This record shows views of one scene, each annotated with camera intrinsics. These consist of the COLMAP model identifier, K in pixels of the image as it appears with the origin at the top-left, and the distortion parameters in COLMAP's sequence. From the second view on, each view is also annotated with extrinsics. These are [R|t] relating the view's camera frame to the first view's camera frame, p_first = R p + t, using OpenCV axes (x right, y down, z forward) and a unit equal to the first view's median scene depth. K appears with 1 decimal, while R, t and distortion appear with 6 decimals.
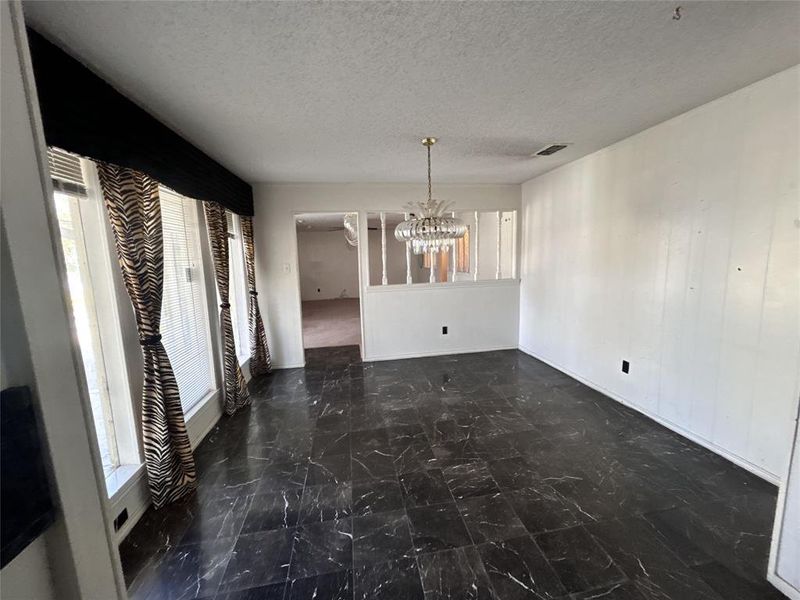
lens RADIAL K [[326.2, 0, 399.6], [0, 326.2, 294.4], [0, 0, 1]] dist [0.016776, -0.000610]
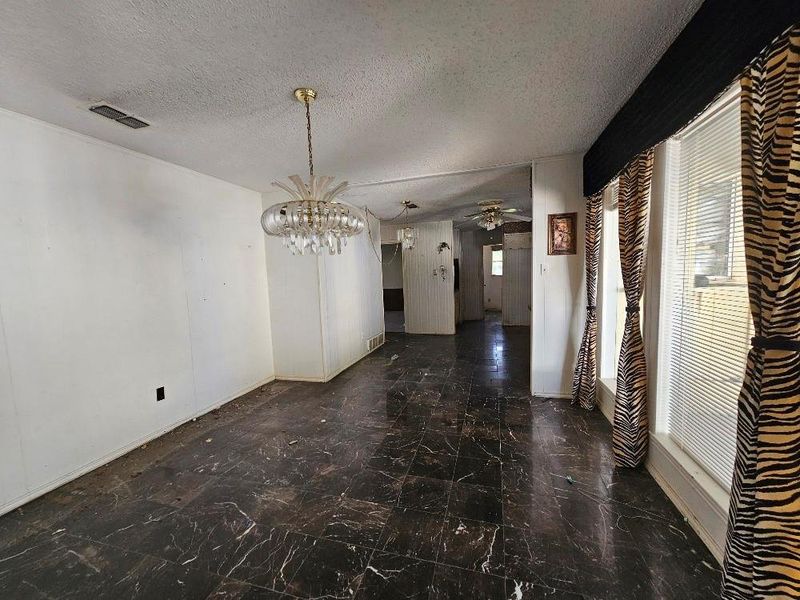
lens RADIAL K [[326.2, 0, 398.2], [0, 326.2, 301.1], [0, 0, 1]] dist [0.016776, -0.000610]
pose [[-0.899932, 0.034413, 0.434670, -0.493984], [0.120823, 0.977526, 0.172757, -0.172487], [-0.418956, 0.207988, -0.883865, 2.118286]]
